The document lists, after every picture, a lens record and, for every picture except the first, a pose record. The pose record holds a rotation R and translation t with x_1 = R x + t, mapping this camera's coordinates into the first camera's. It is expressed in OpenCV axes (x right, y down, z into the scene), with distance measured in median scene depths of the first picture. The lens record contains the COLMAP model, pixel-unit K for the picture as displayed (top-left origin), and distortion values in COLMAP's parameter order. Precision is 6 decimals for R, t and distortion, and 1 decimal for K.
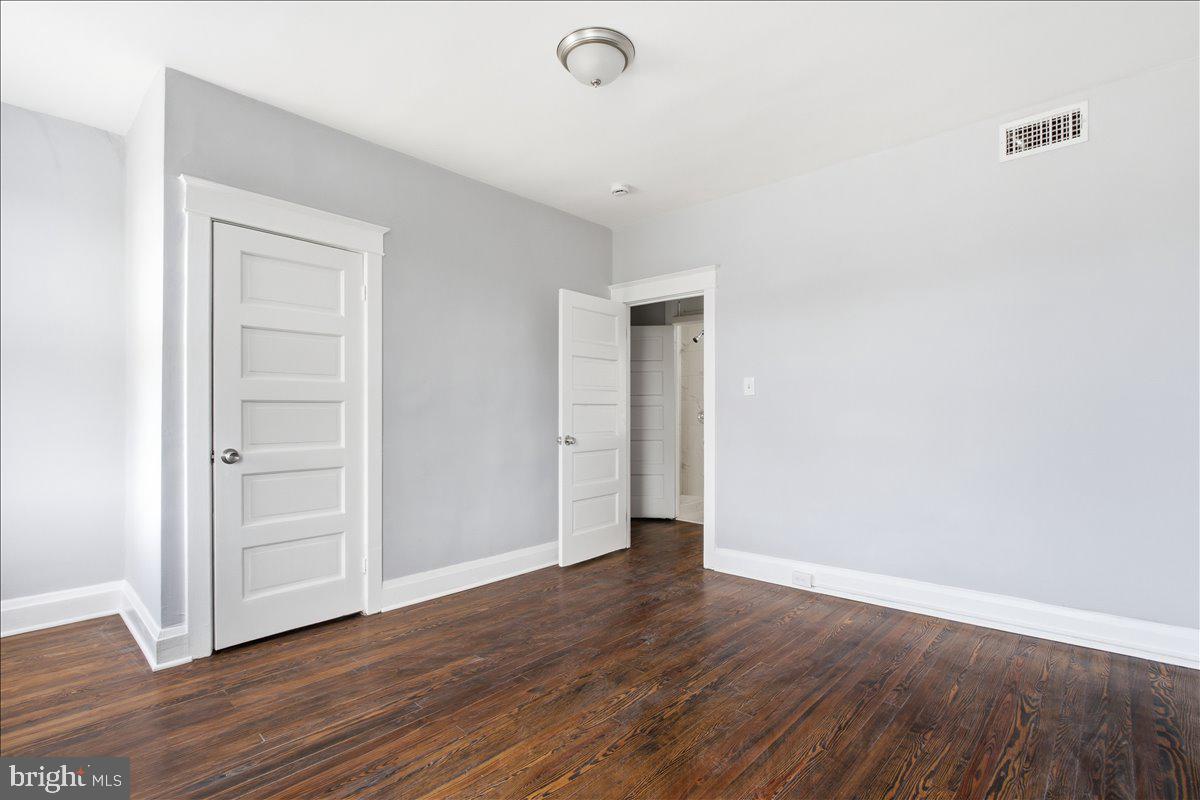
lens RADIAL K [[554.0, 0, 594.5], [0, 554.0, 395.3], [0, 0, 1]] dist [-0.003063, -0.000750]
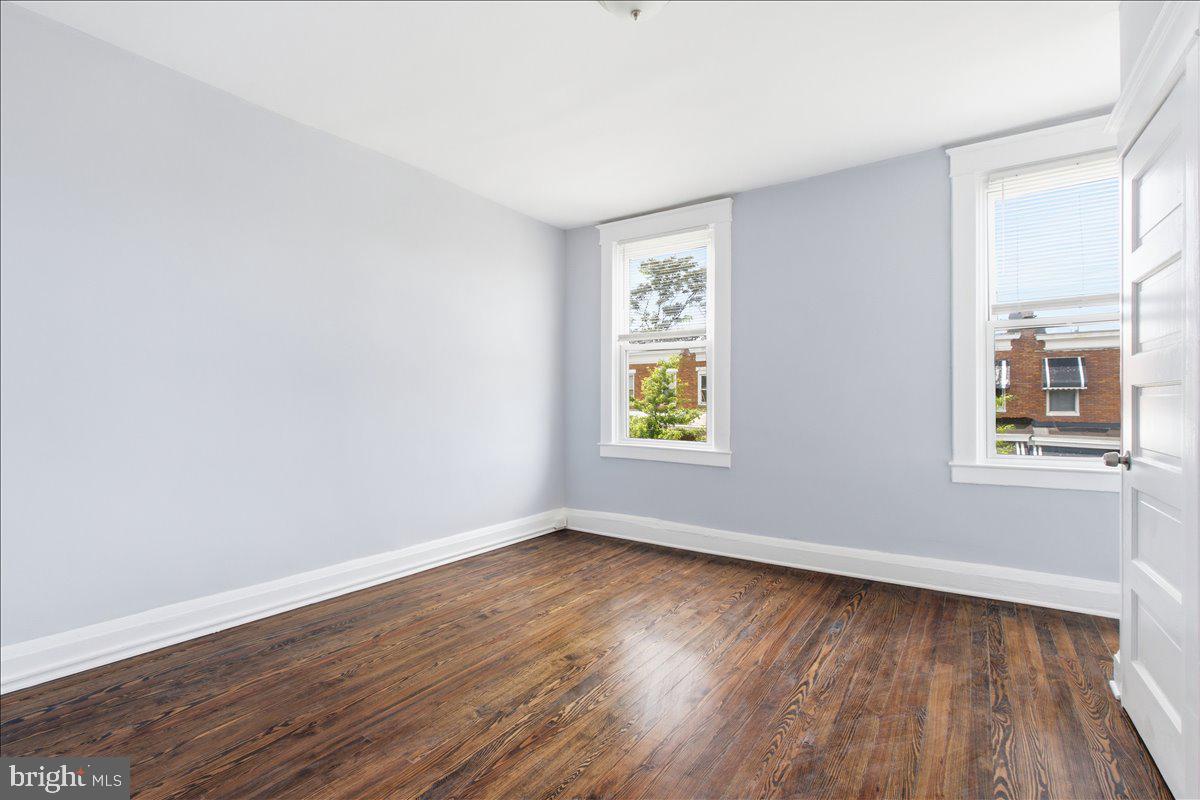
lens RADIAL K [[554.0, 0, 594.5], [0, 554.0, 395.3], [0, 0, 1]] dist [-0.003063, -0.000750]
pose [[-0.989166, -0.004595, -0.146731, 0.212341], [0.000559, 0.999385, -0.035066, 0.057063], [0.146802, -0.034769, -0.988555, 2.028473]]
